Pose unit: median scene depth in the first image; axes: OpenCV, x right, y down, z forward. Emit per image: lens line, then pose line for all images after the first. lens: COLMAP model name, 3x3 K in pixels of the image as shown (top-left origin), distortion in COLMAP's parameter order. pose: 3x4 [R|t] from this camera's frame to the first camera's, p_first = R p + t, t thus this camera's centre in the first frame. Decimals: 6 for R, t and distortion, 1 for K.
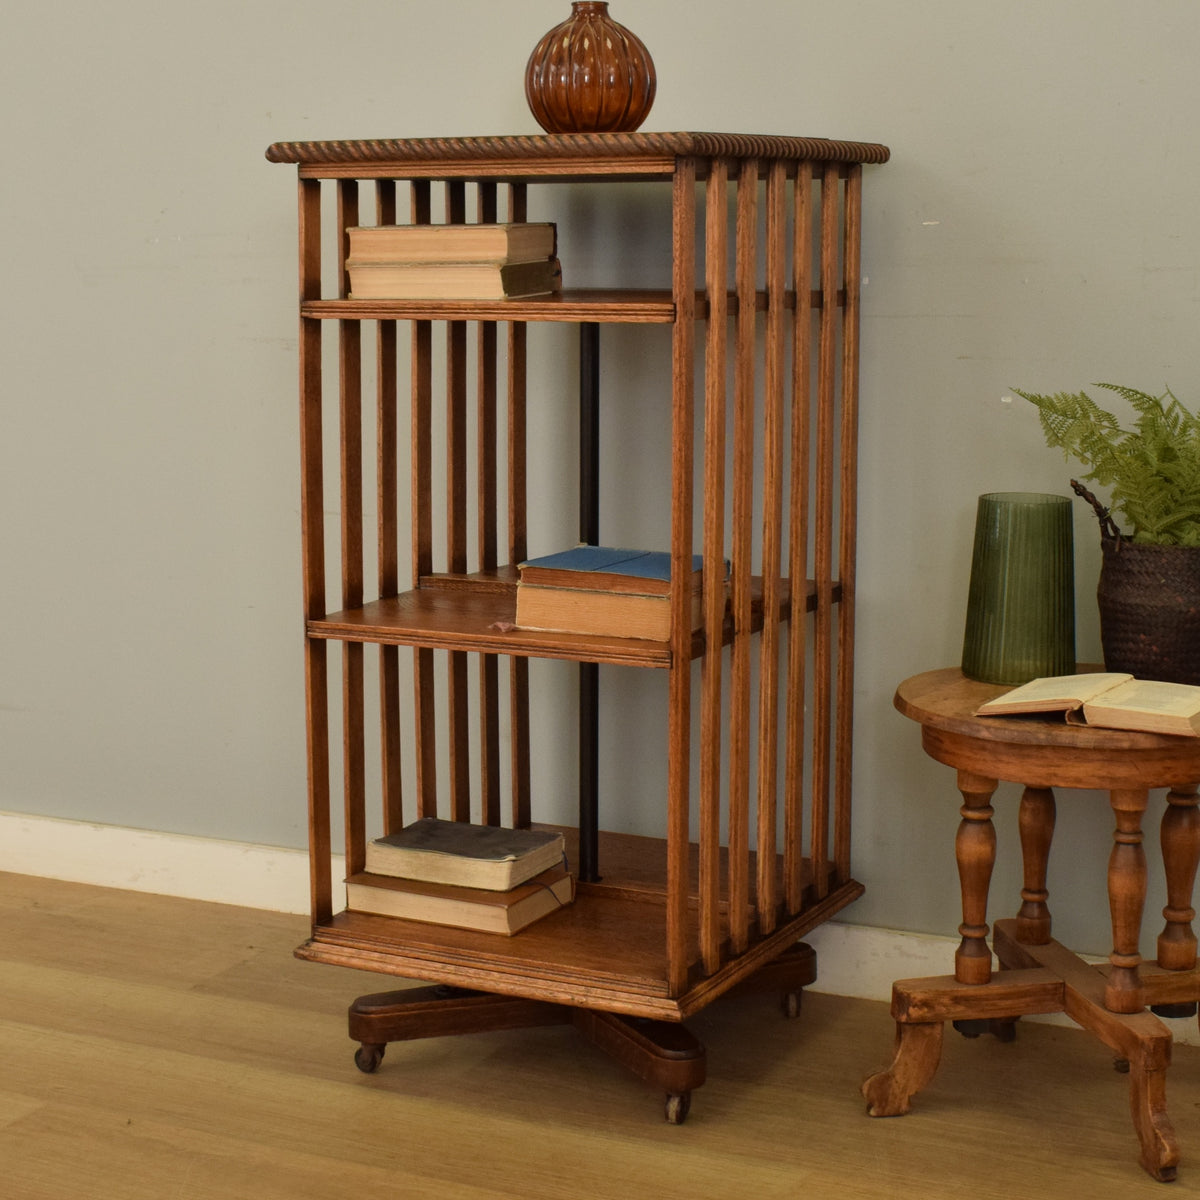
lens RADIAL K [[2323.8, 0, 600.0], [0, 2323.8, 600.0], [0, 0, 1]] dist [-0.073782, -0.063394]
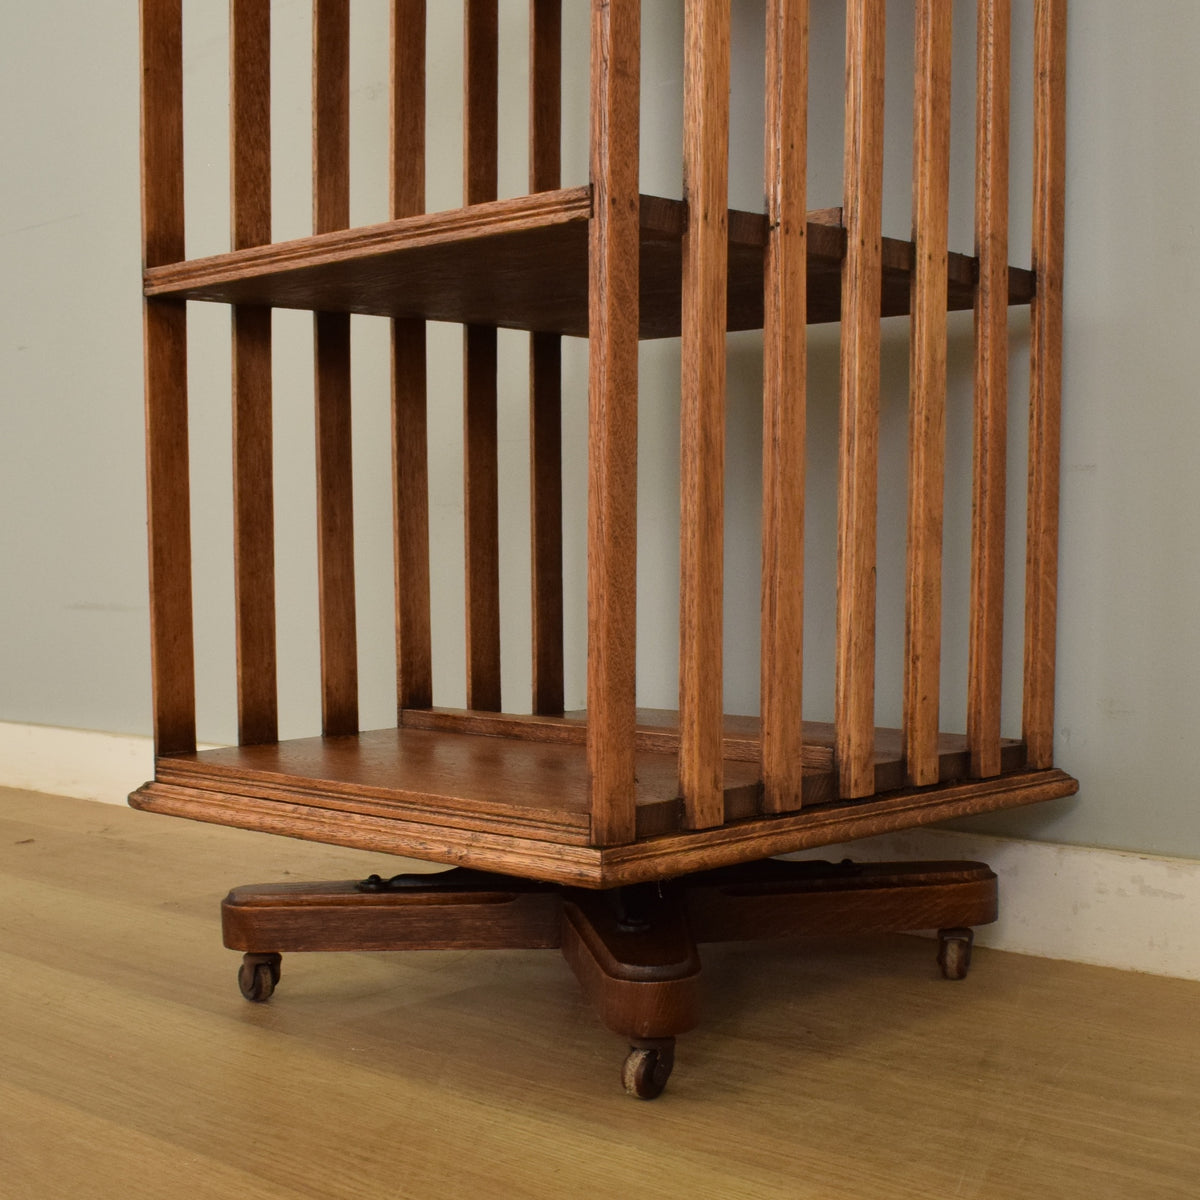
lens RADIAL K [[1883.5, 0, 648.1], [0, 1883.5, 765.4], [0, 0, 1]] dist [-0.106412, 0.009906]
pose [[0.965584, 0.035372, -0.257673, 0.149894], [-0.045608, 0.998386, -0.033853, 0.160499], [0.256060, 0.044440, 0.965639, 0.552815]]
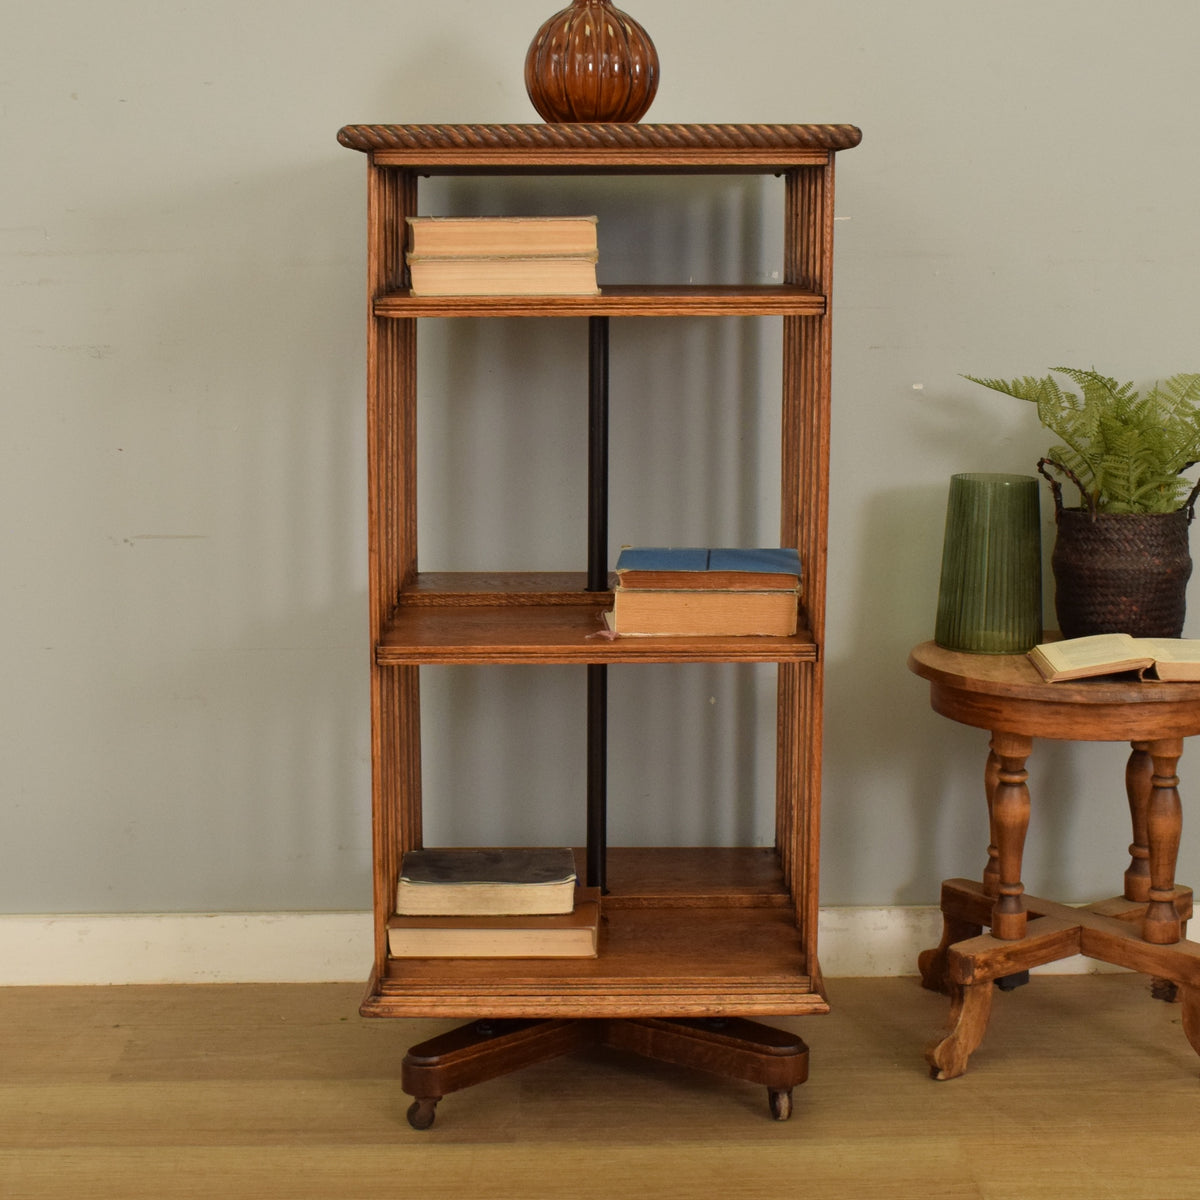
lens RADIAL K [[2328.0, 0, 610.6], [0, 2328.0, 603.5], [0, 0, 1]] dist [-0.082403, 0.024954]
pose [[0.884280, -0.071940, 0.461383, -0.475497], [0.072545, 0.997229, 0.016451, -0.017142], [-0.461288, 0.018924, 0.887048, 0.144562]]
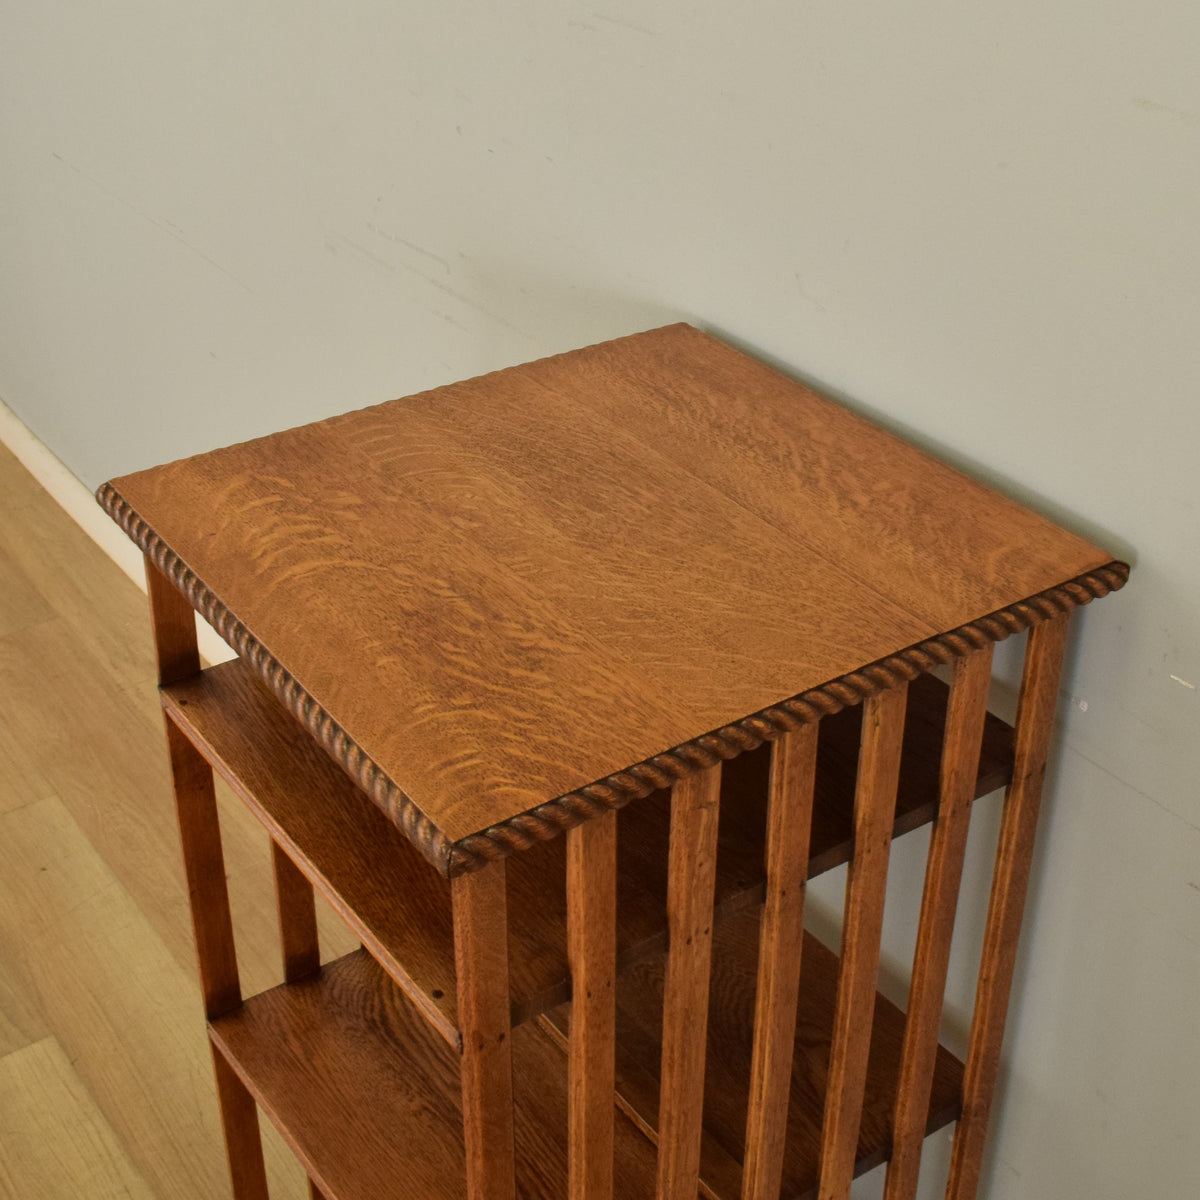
lens RADIAL K [[1868.0, 0, 600.3], [0, 1868.0, 514.4], [0, 0, 1]] dist [-0.063784, -0.135740]
pose [[0.884144, 0.235176, -0.403710, 0.206825], [-0.081588, 0.928517, 0.362214, -0.392042], [0.460036, -0.287312, 0.840130, 0.595583]]
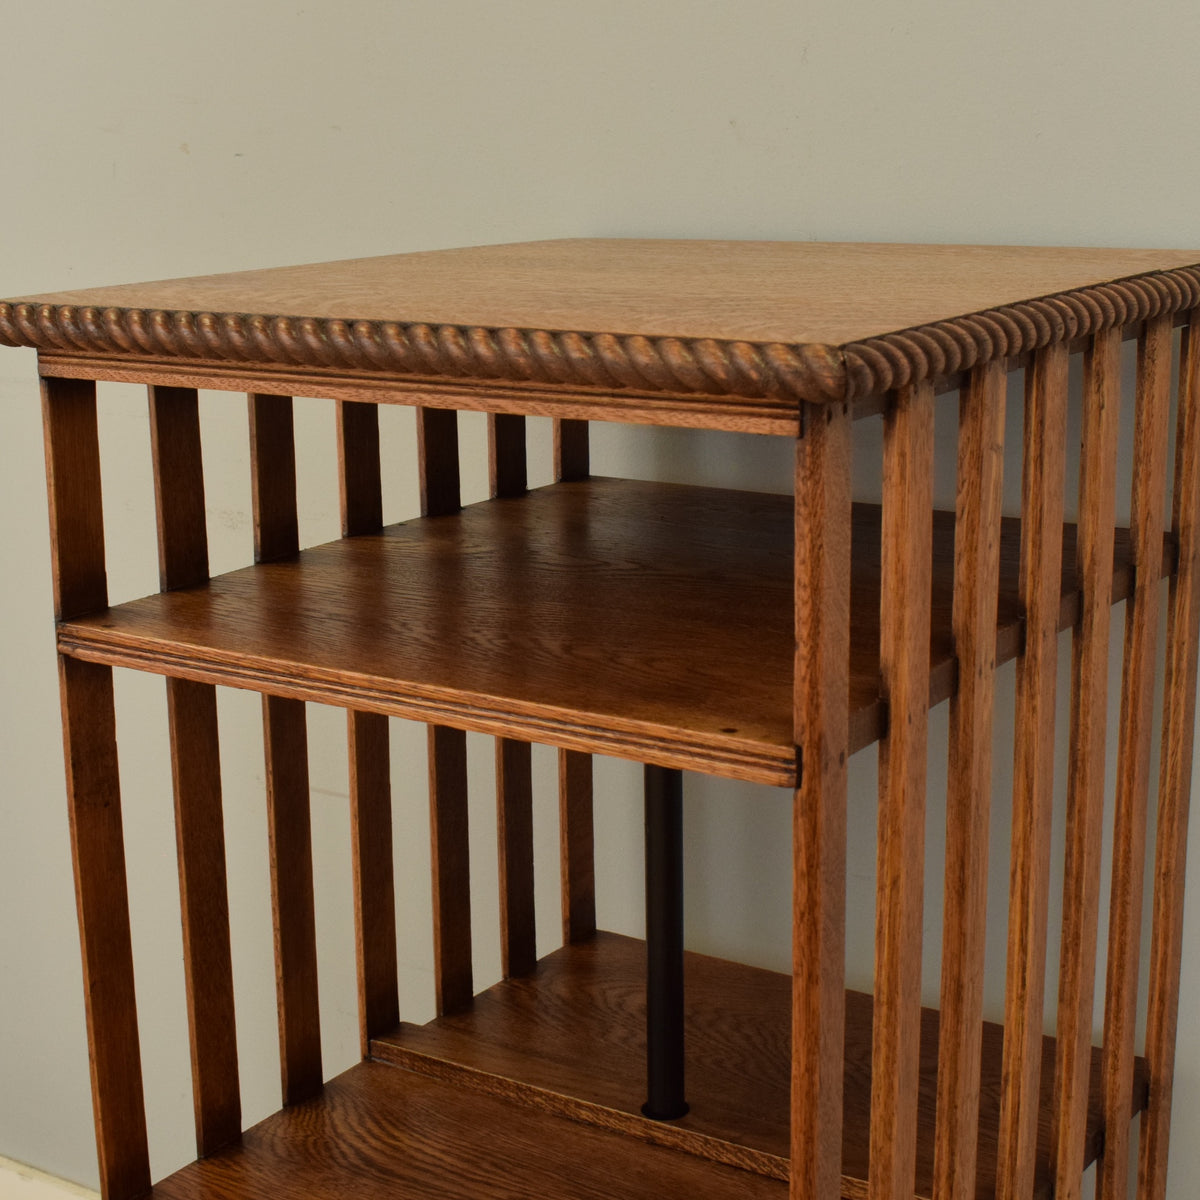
lens RADIAL K [[2091.6, 0, 600.0], [0, 2091.6, 600.0], [0, 0, 1]] dist [-0.071310, -0.021192]
pose [[0.992753, 0.013246, -0.119441, 0.037758], [-0.004496, 0.997305, 0.073234, -0.165396], [0.120089, -0.072167, 0.990137, 0.573838]]
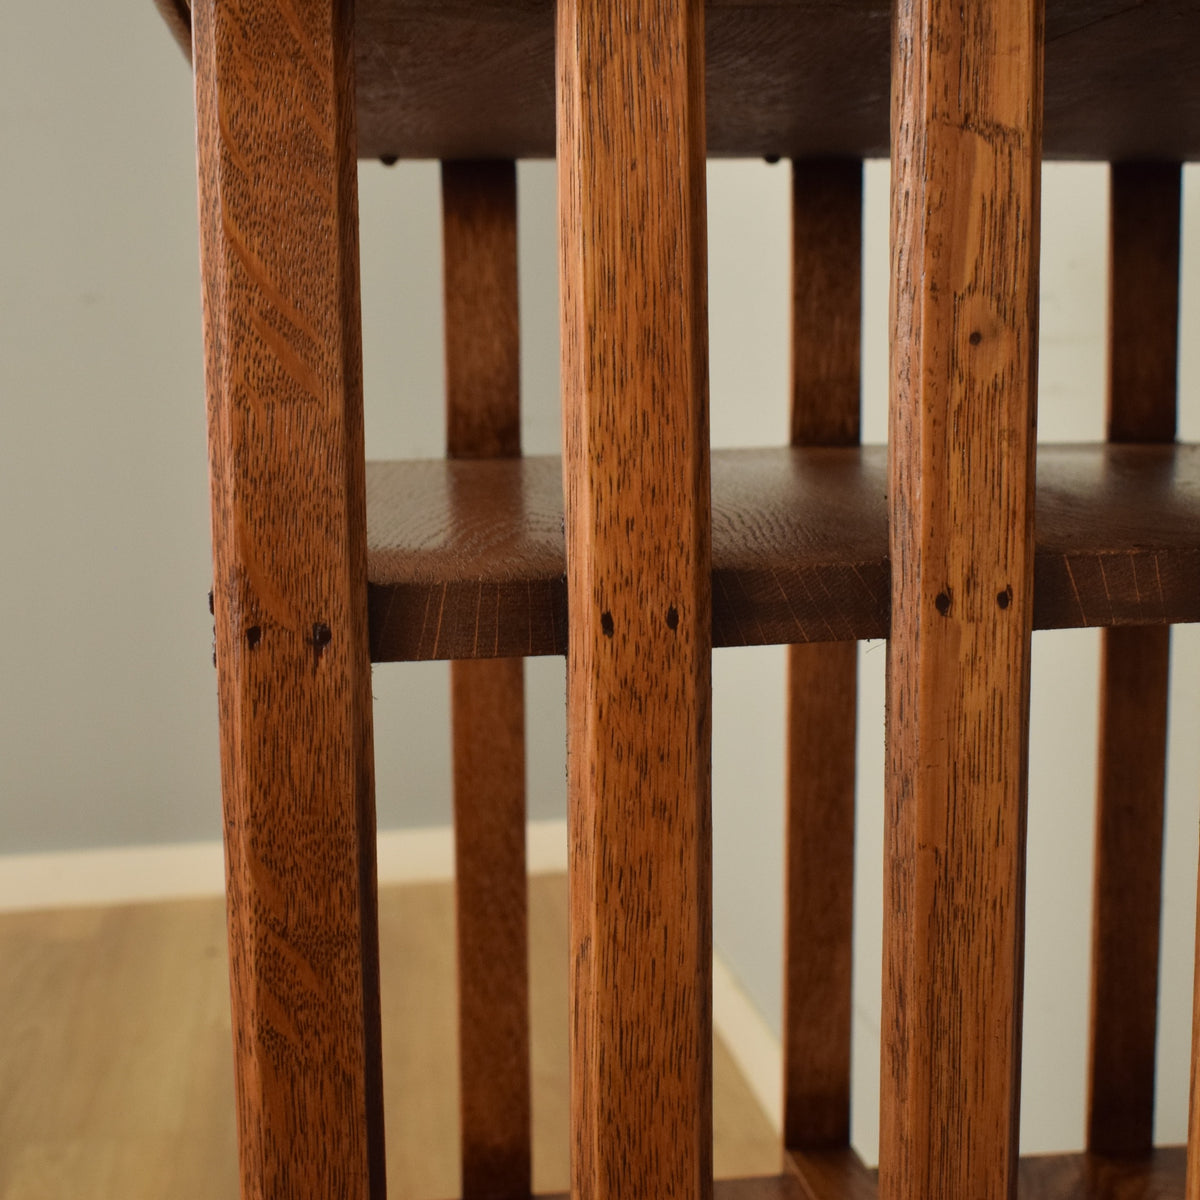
lens RADIAL K [[1998.5, 0, 600.0], [0, 1998.5, 600.0], [0, 0, 1]] dist [-0.034923, -0.037692]
pose [[0.572626, 0.110937, -0.812276, 0.191912], [-0.123368, 0.991180, 0.048401, -0.128363], [0.810482, 0.072494, 0.581261, 0.839132]]
